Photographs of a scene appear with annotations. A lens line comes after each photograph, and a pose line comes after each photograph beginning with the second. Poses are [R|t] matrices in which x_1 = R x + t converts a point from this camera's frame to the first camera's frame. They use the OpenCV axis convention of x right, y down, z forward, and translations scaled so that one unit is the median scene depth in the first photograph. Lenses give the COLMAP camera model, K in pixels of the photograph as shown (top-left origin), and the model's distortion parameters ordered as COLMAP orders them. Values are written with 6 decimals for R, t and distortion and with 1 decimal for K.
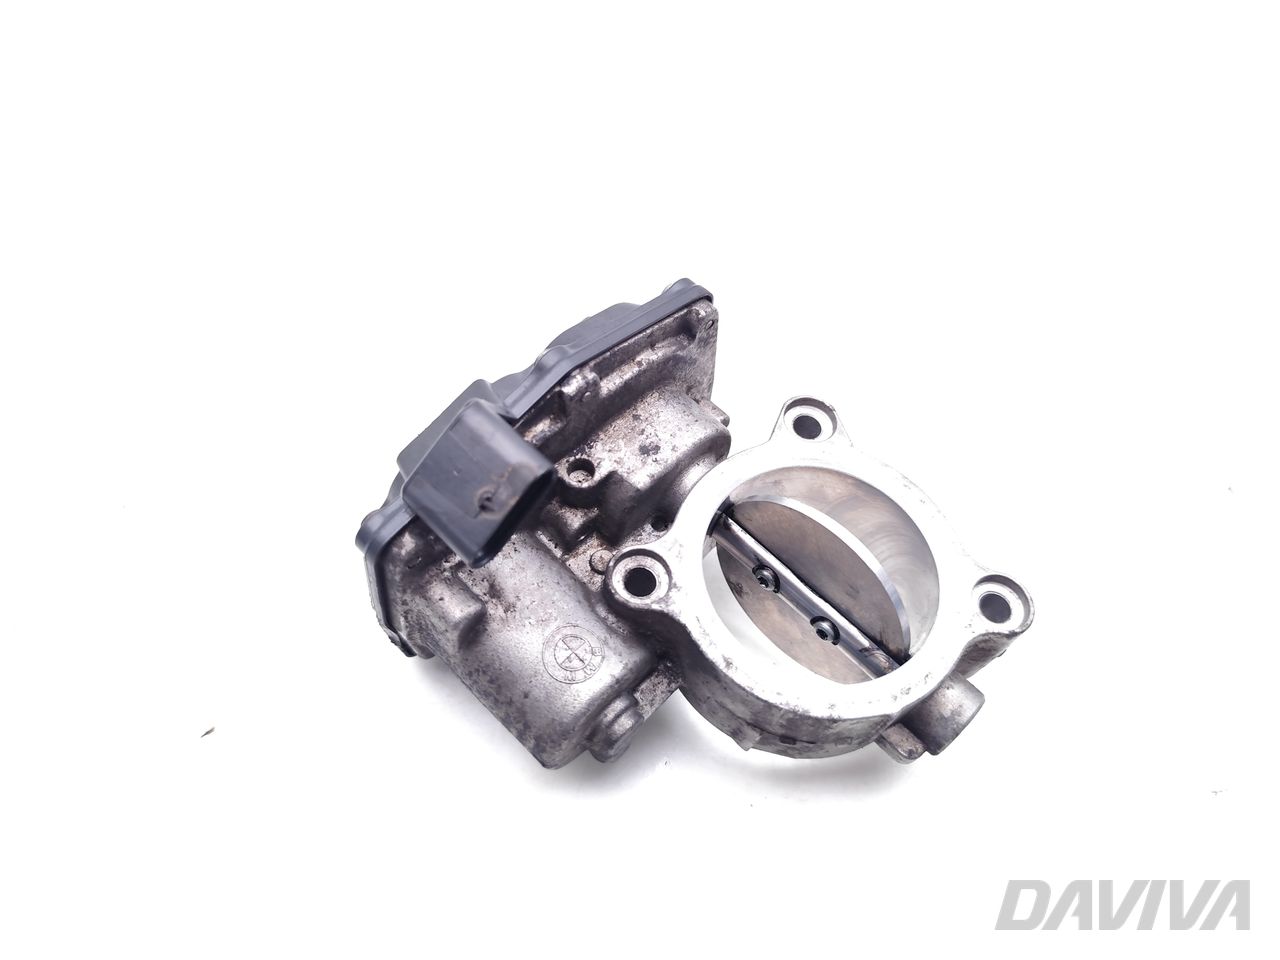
lens RADIAL K [[882.0, 0, 626.3], [0, 882.0, 480.0], [0, 0, 1]] dist [0.002532, -0.000016]
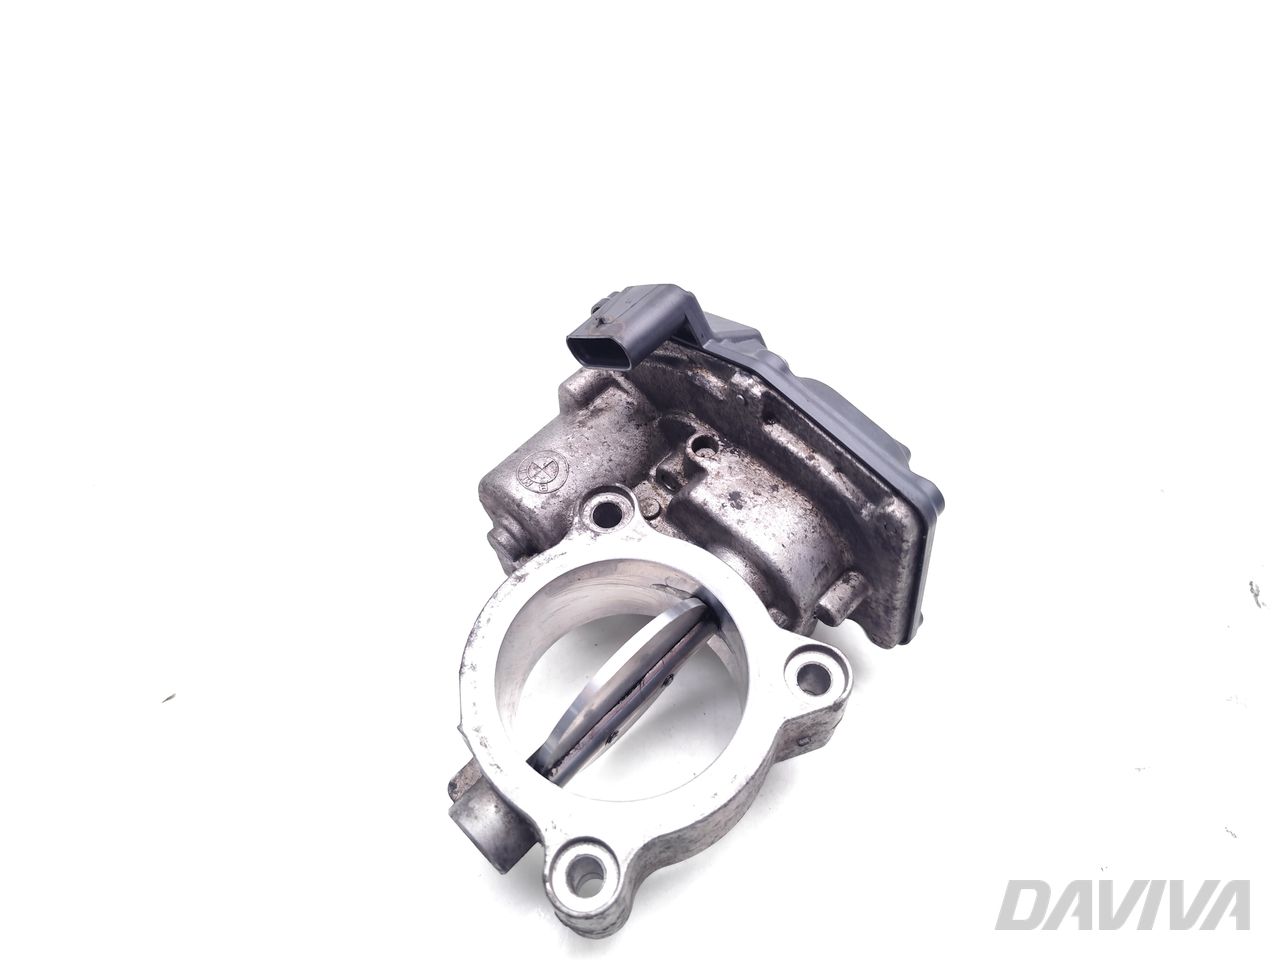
lens RADIAL K [[882.0, 0, 626.3], [0, 882.0, 480.0], [0, 0, 1]] dist [0.002532, -0.000016]
pose [[-0.000593, 0.787267, -0.616612, 0.624536], [-0.823915, 0.349058, 0.446456, -0.386181], [0.566713, 0.508301, 0.648434, 0.281301]]
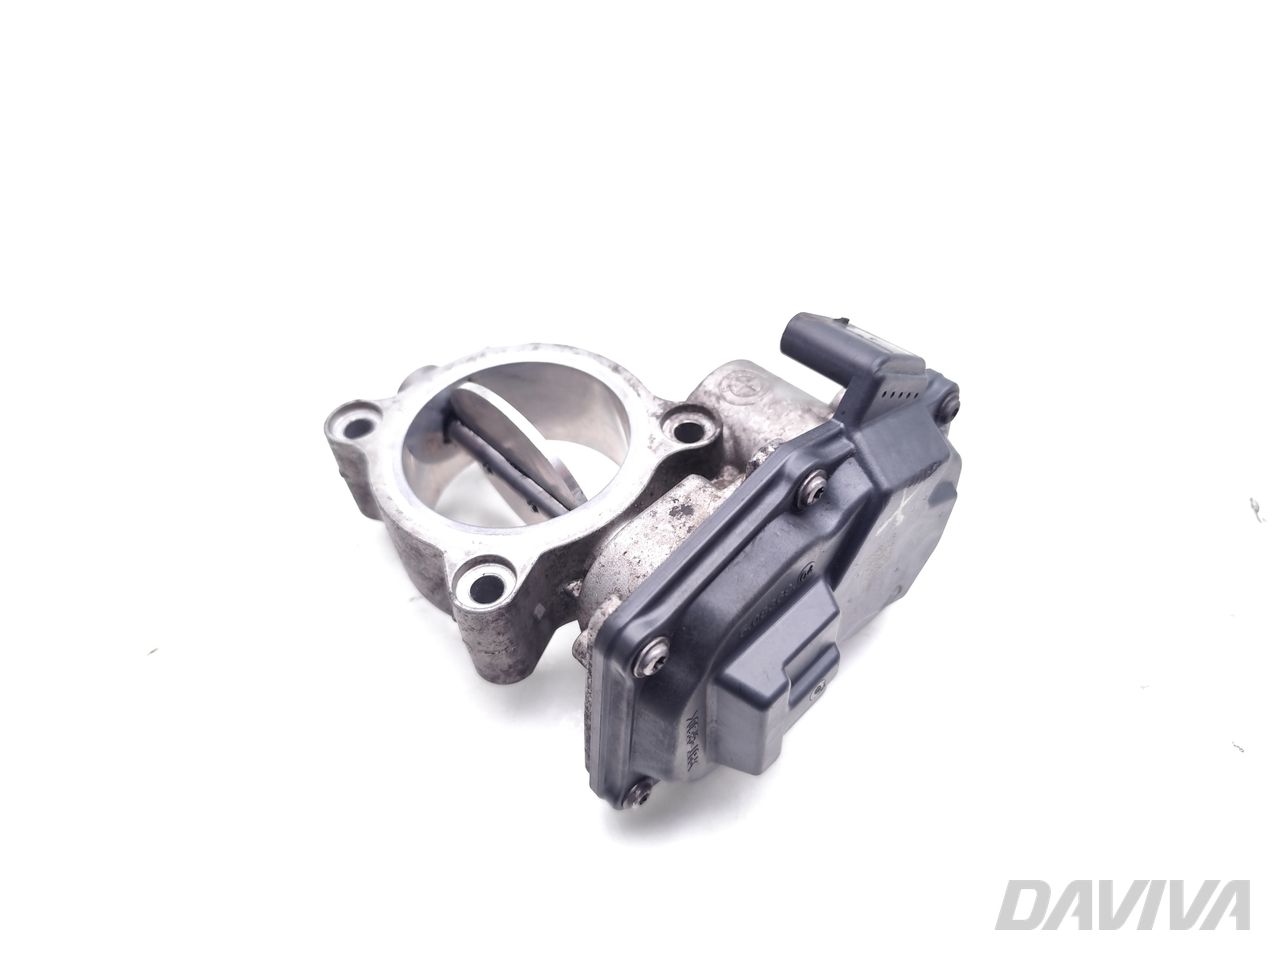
lens RADIAL K [[882.0, 0, 626.3], [0, 882.0, 480.0], [0, 0, 1]] dist [0.002532, -0.000016]
pose [[-0.999395, -0.024691, 0.024486, 0.062309], [0.030791, -0.301128, 0.953087, -0.893069], [-0.016159, 0.953264, 0.301706, 0.707407]]
